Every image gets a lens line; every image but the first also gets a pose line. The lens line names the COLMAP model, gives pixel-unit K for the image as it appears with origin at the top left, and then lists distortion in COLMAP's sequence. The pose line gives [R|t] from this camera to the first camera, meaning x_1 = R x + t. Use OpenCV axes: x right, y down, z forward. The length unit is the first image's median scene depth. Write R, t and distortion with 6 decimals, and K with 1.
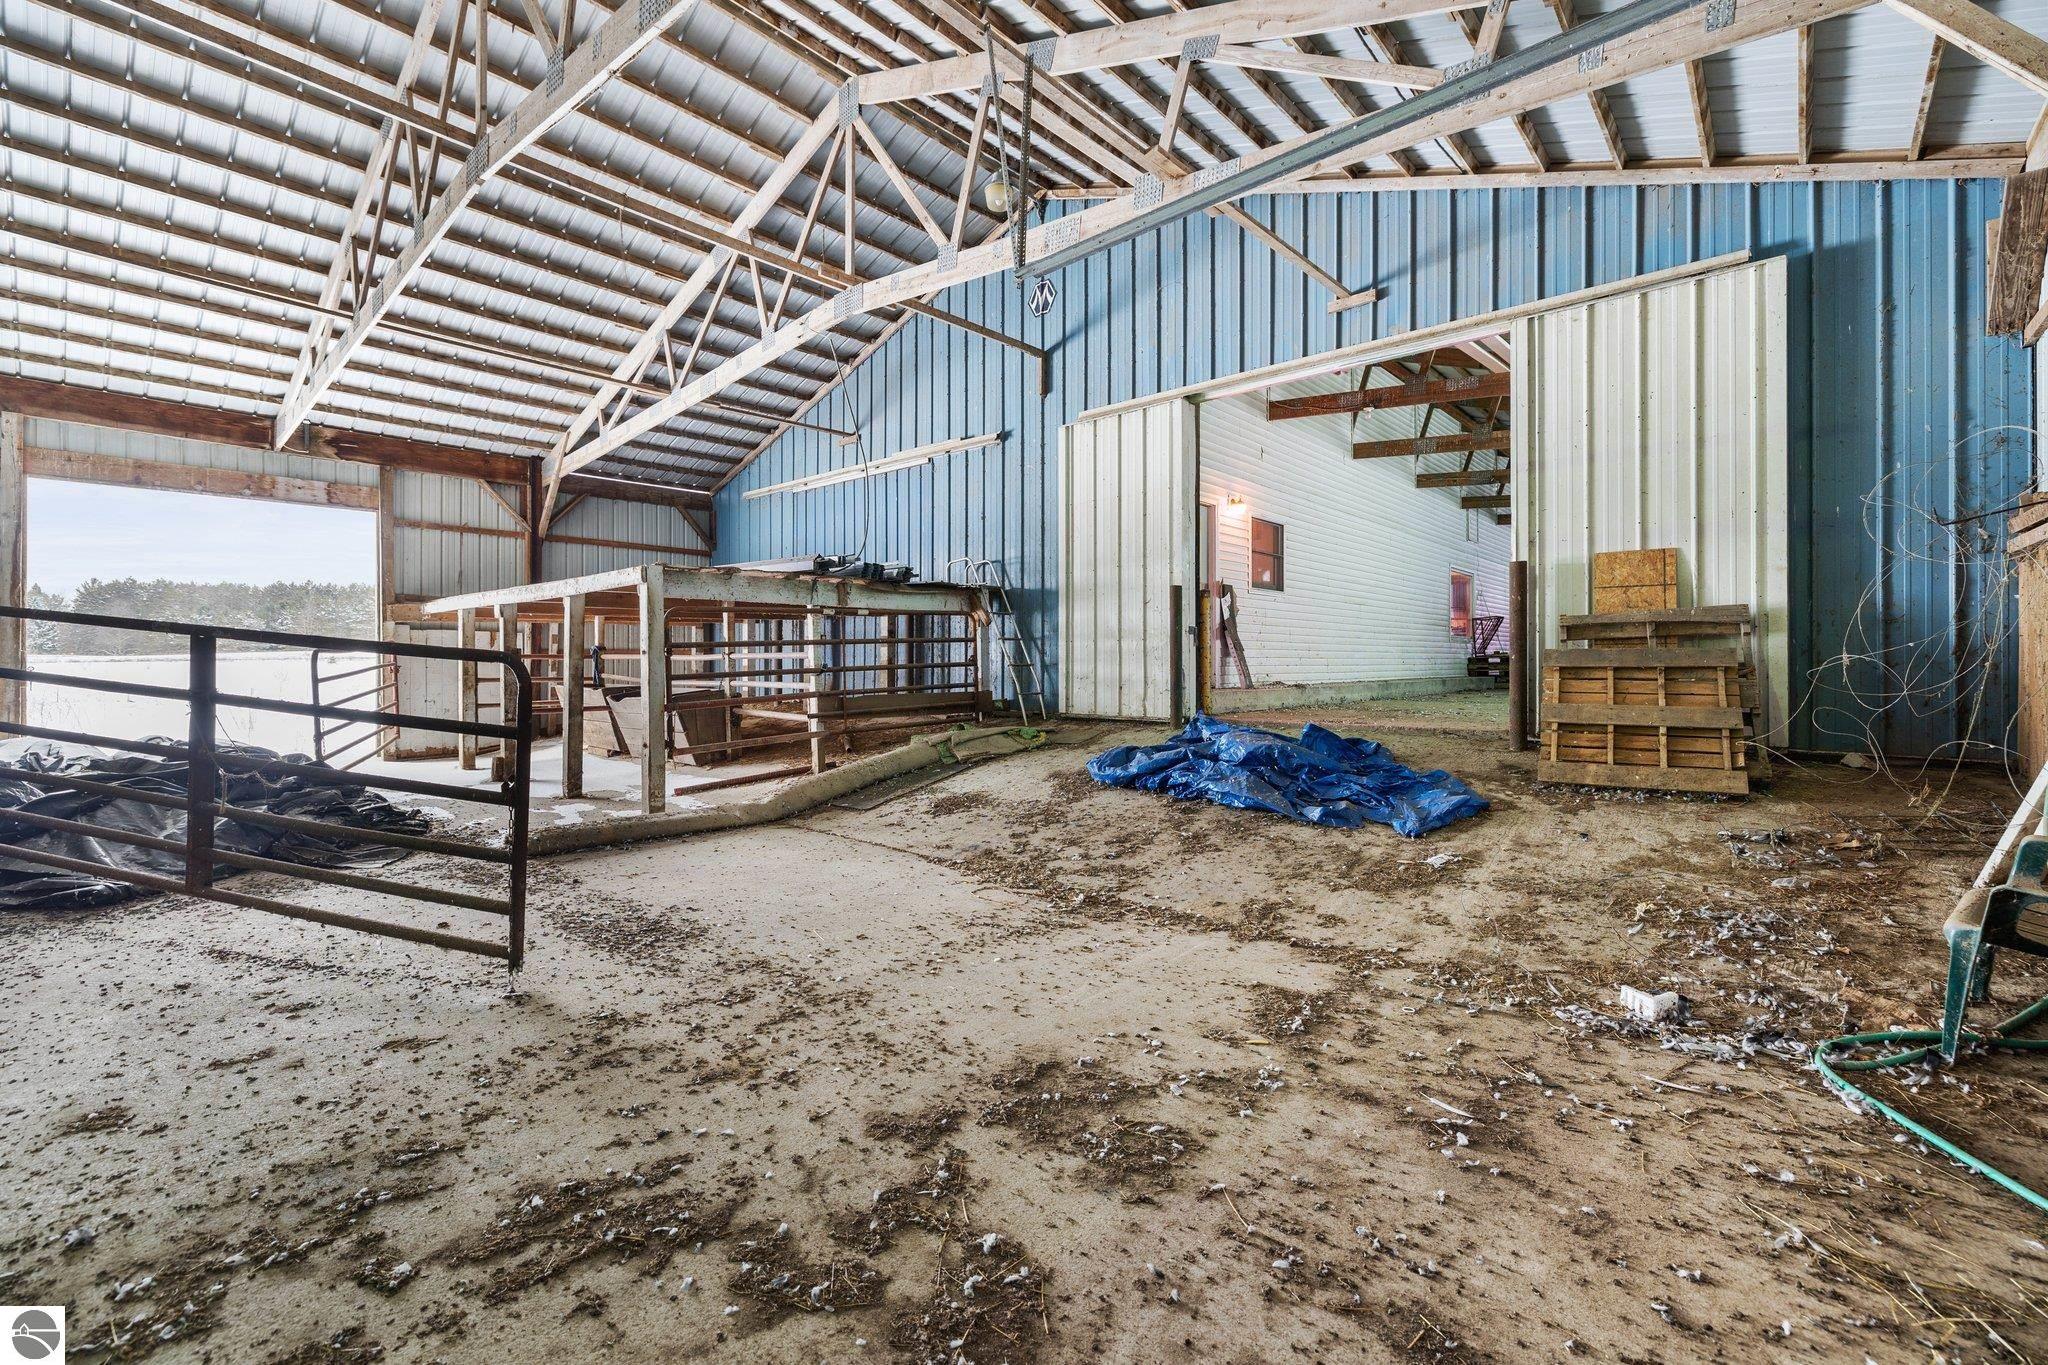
lens RADIAL K [[857.6, 0, 1018.5], [0, 857.6, 660.5], [0, 0, 1]] dist [0.000488, -0.000028]
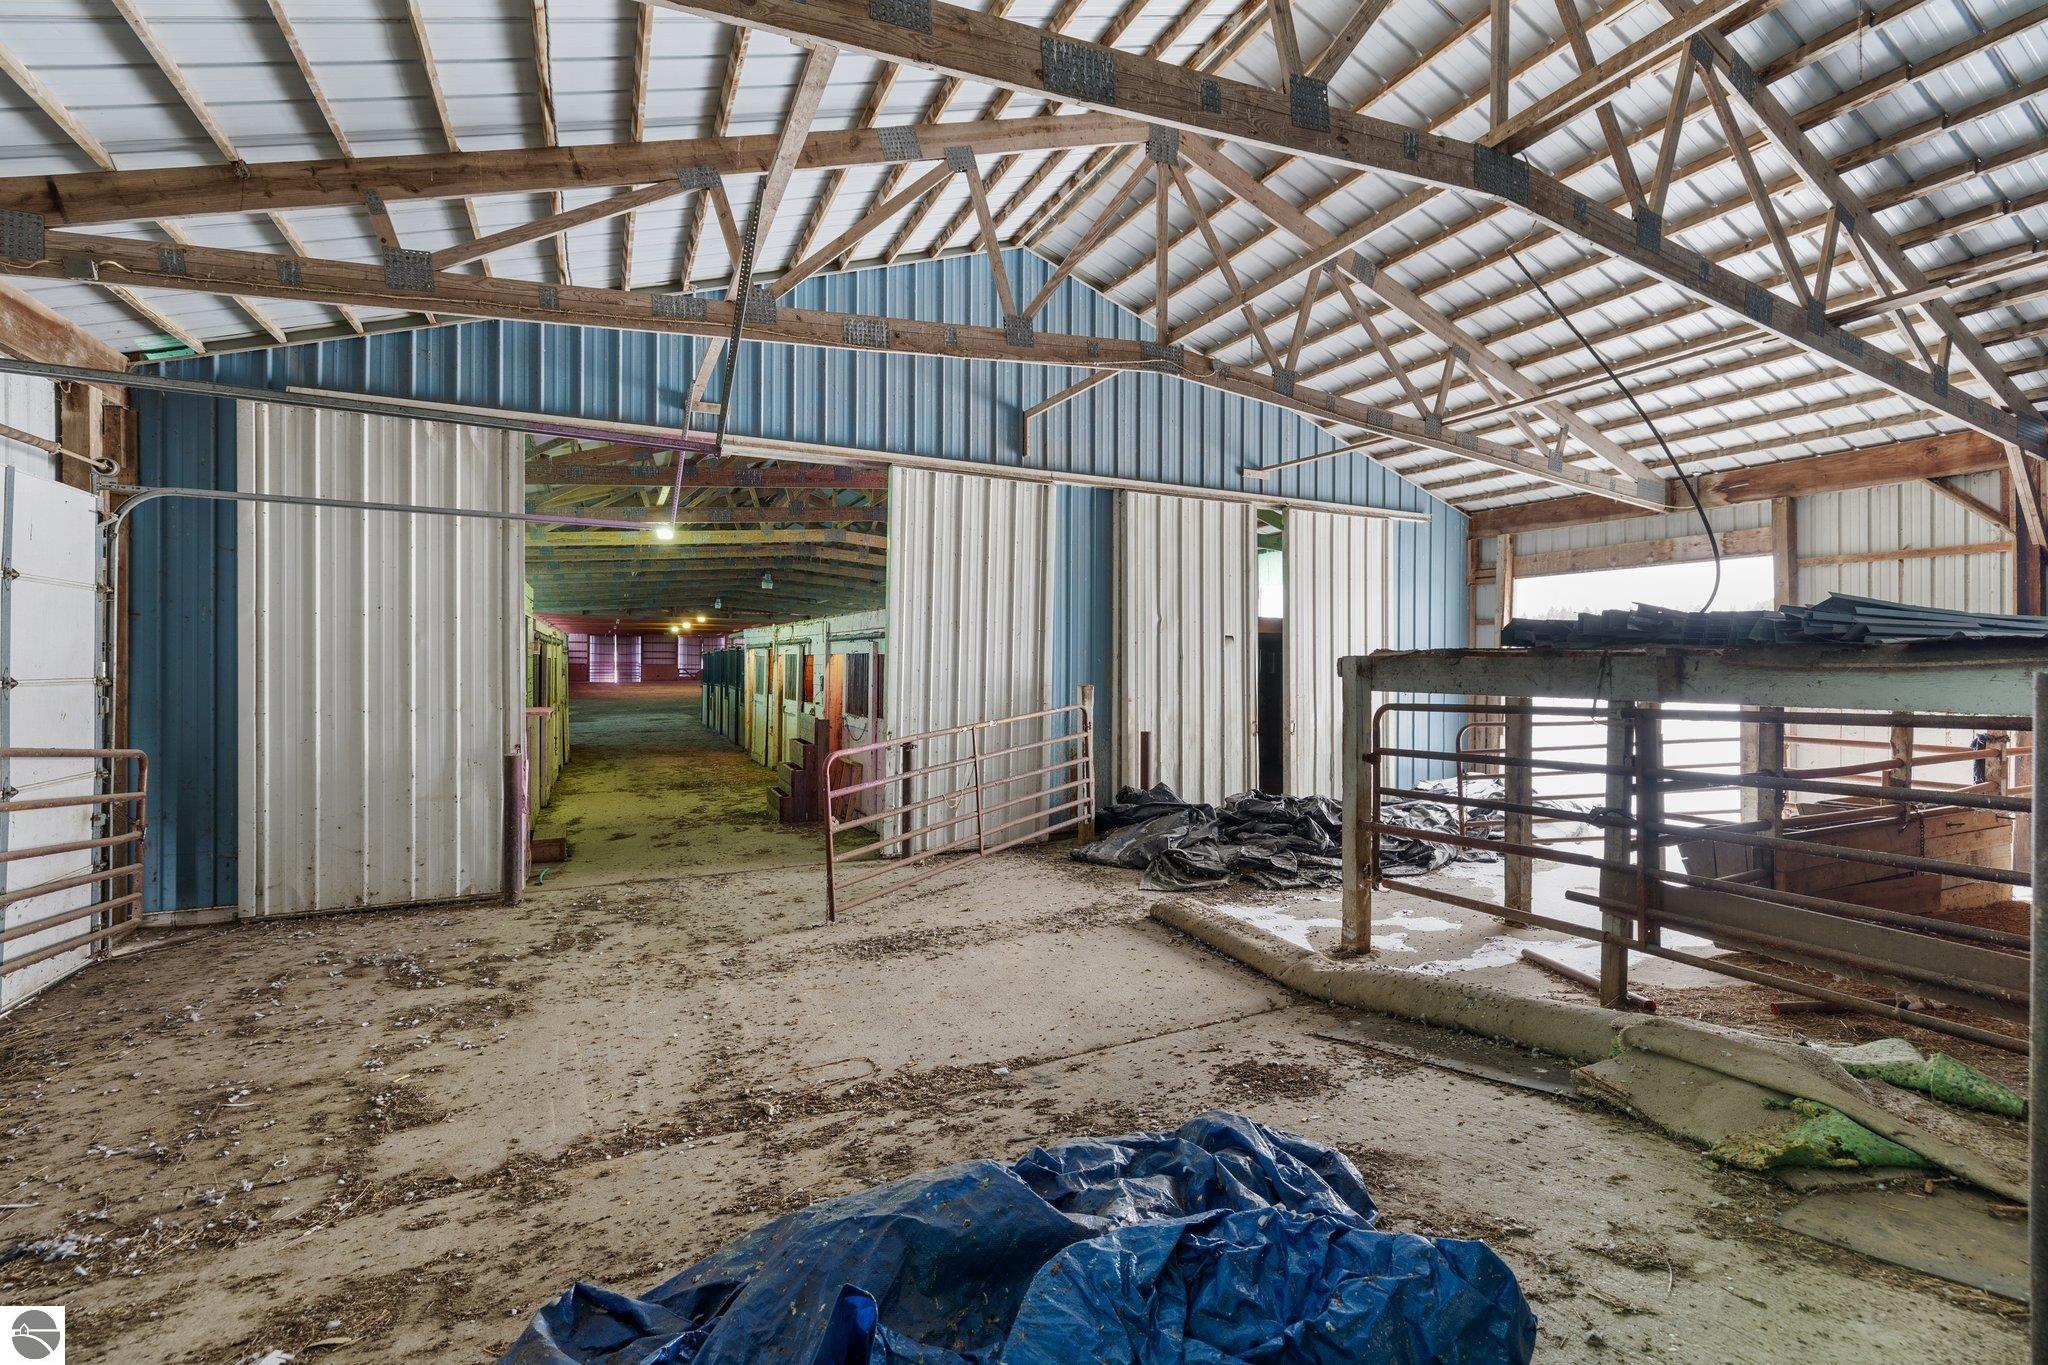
lens RADIAL K [[857.6, 0, 1018.5], [0, 857.6, 660.5], [0, 0, 1]] dist [0.000488, -0.000028]
pose [[-0.371337, -0.001965, -0.928496, 1.216138], [-0.006226, 0.999981, 0.000374, -0.256252], [0.928477, 0.005920, -0.371342, 2.464697]]
